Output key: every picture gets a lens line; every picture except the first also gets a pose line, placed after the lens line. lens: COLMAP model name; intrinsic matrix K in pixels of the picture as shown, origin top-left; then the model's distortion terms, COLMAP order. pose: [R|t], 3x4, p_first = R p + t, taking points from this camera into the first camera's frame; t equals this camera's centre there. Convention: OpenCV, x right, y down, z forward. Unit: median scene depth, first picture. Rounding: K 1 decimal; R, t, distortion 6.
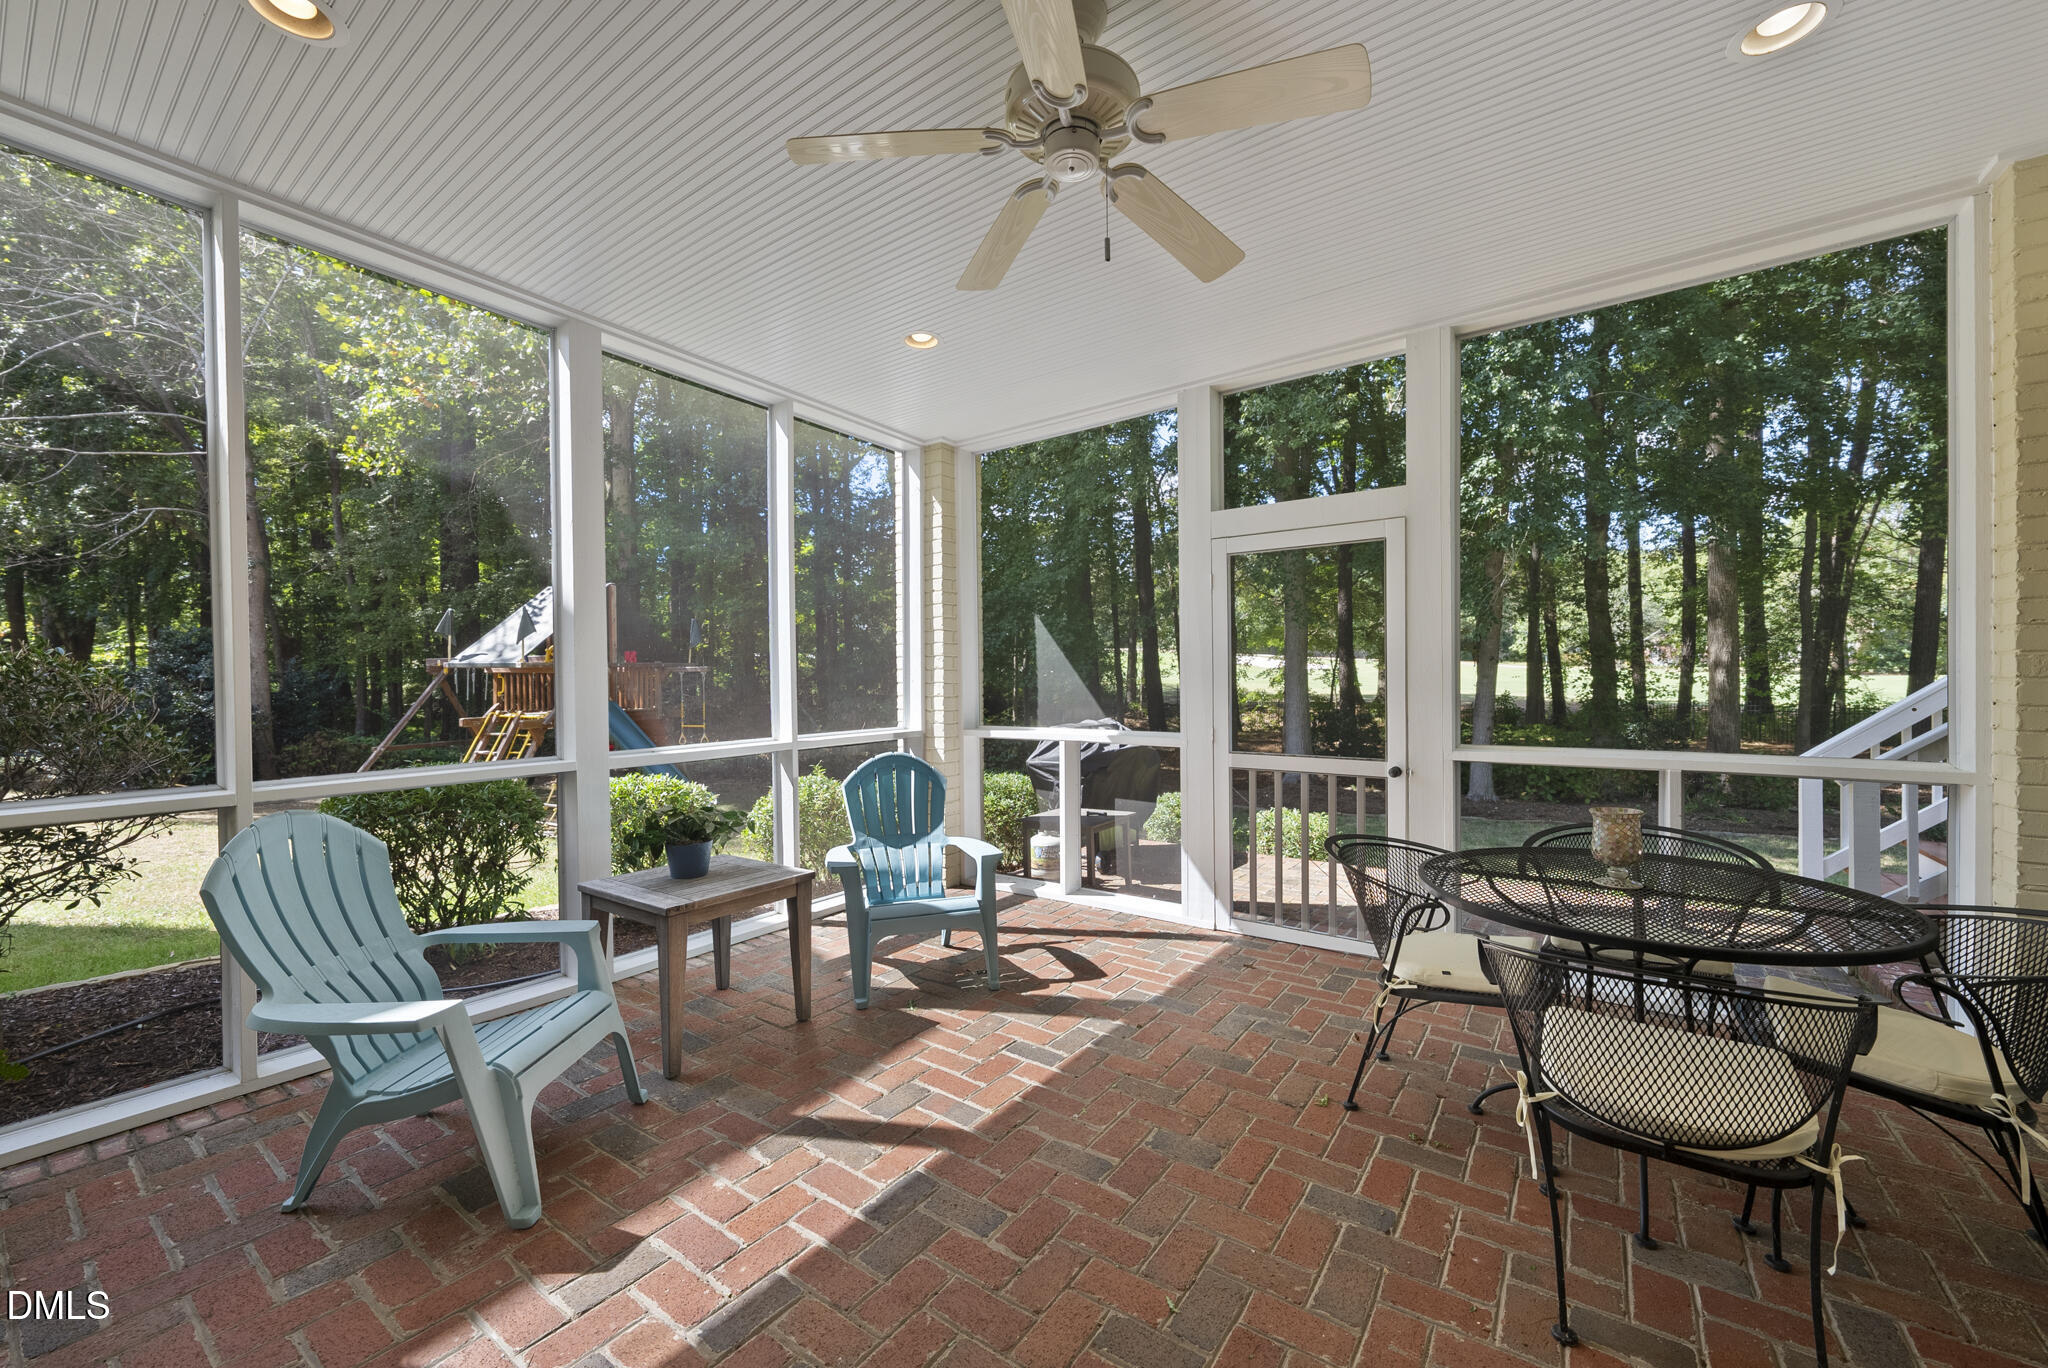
lens RADIAL K [[792.0, 0, 1025.0], [0, 792.0, 686.4], [0, 0, 1]] dist [-0.001302, 0.000161]
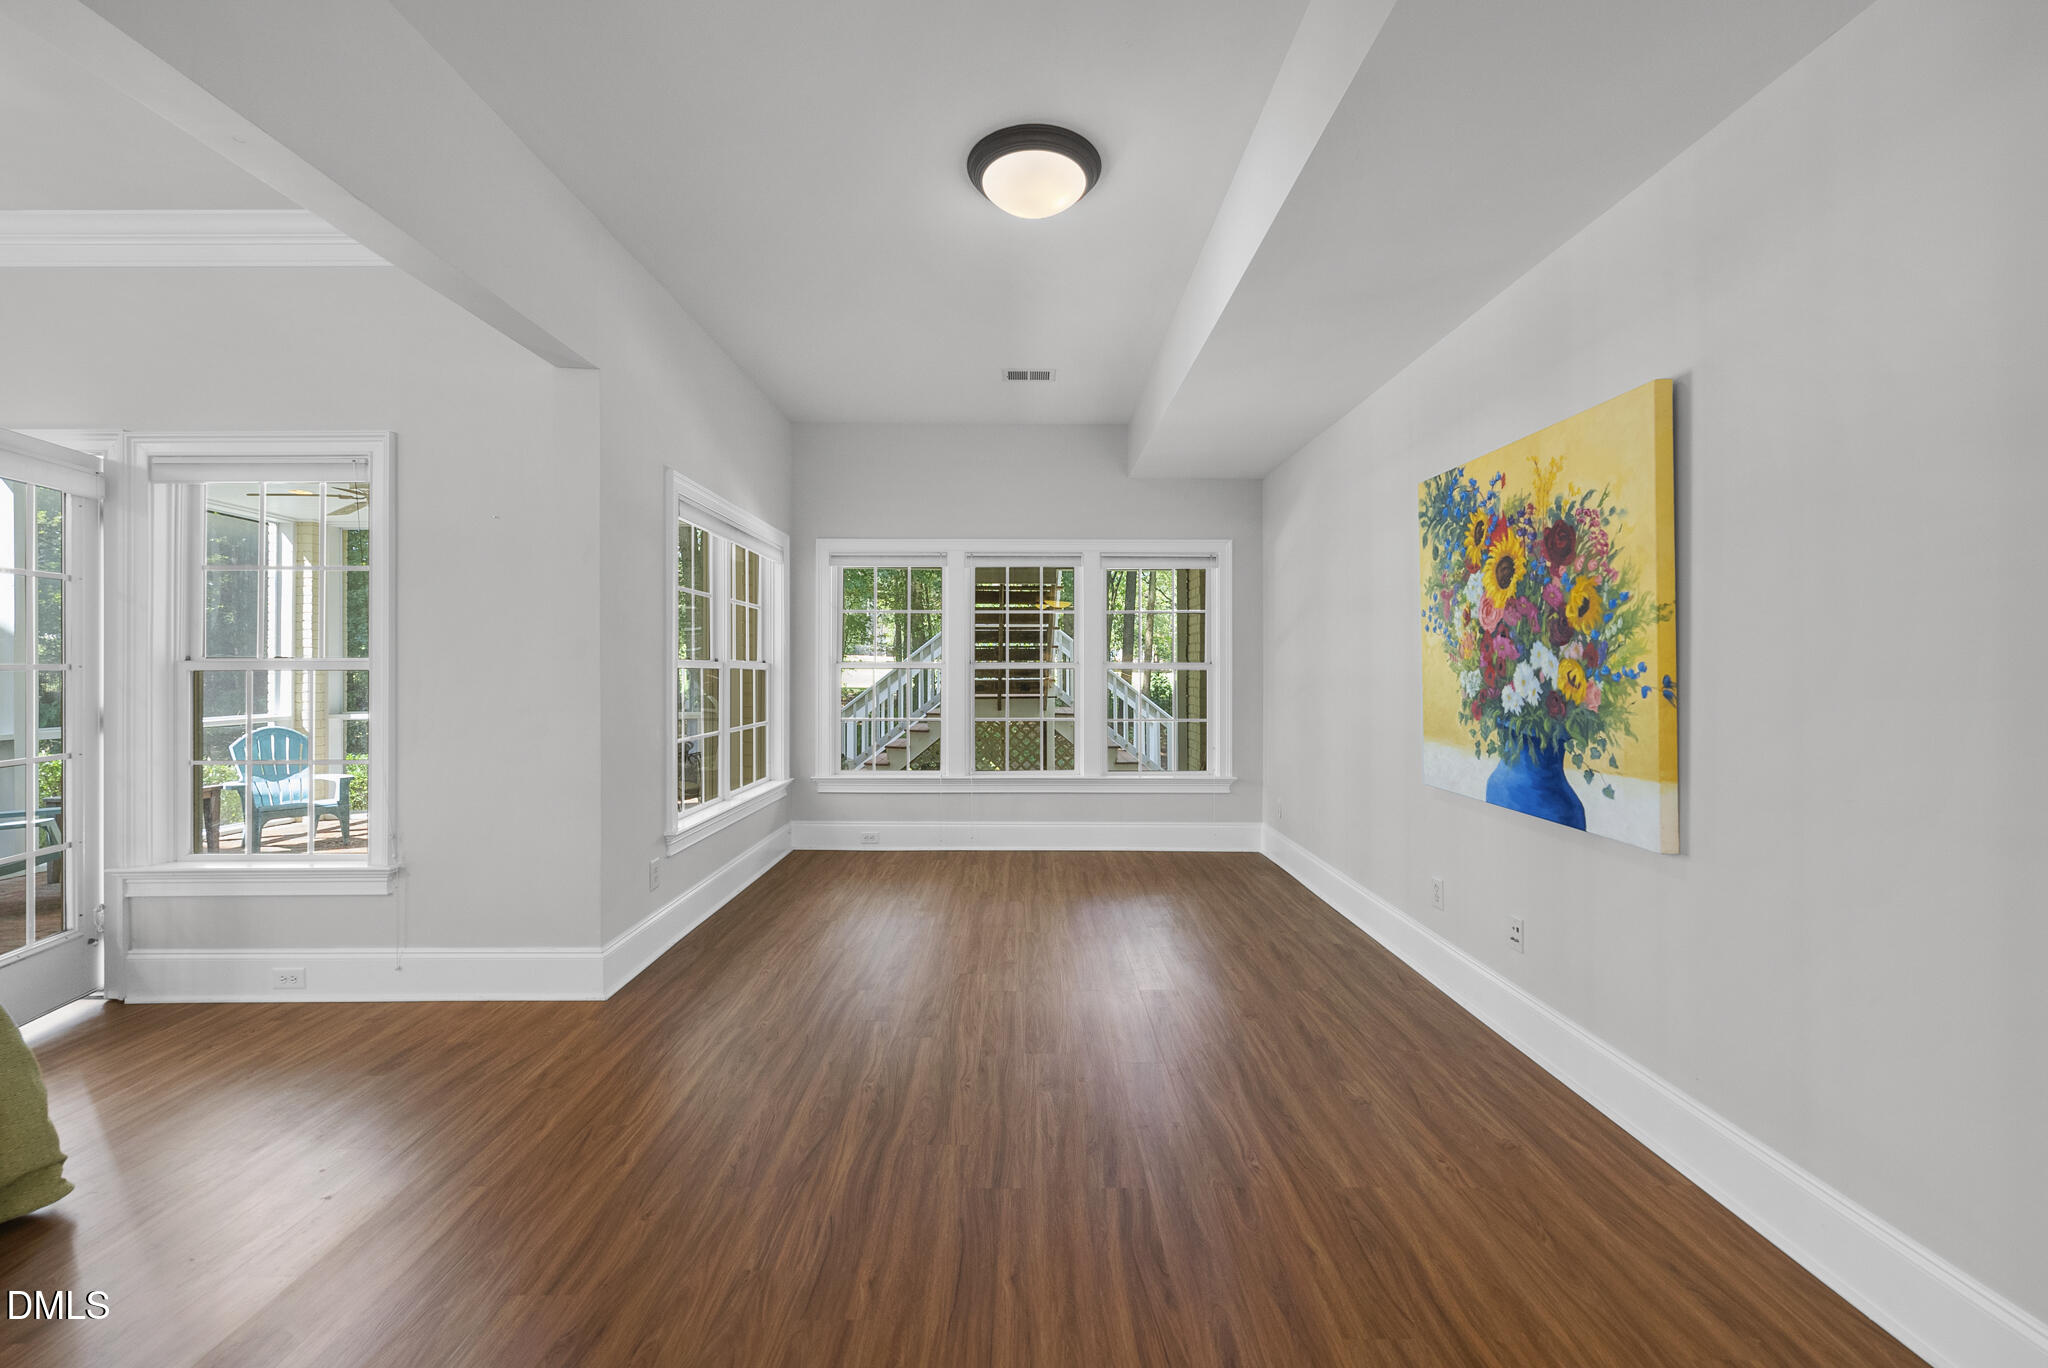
lens RADIAL K [[792.0, 0, 1028.3], [0, 792.0, 666.7], [0, 0, 1]] dist [-0.001302, 0.000161]
pose [[0.810082, 0.006448, 0.586280, 0.112302], [-0.004603, 0.999979, -0.004638, -0.035214], [-0.586298, 0.001059, 0.810095, -0.973715]]
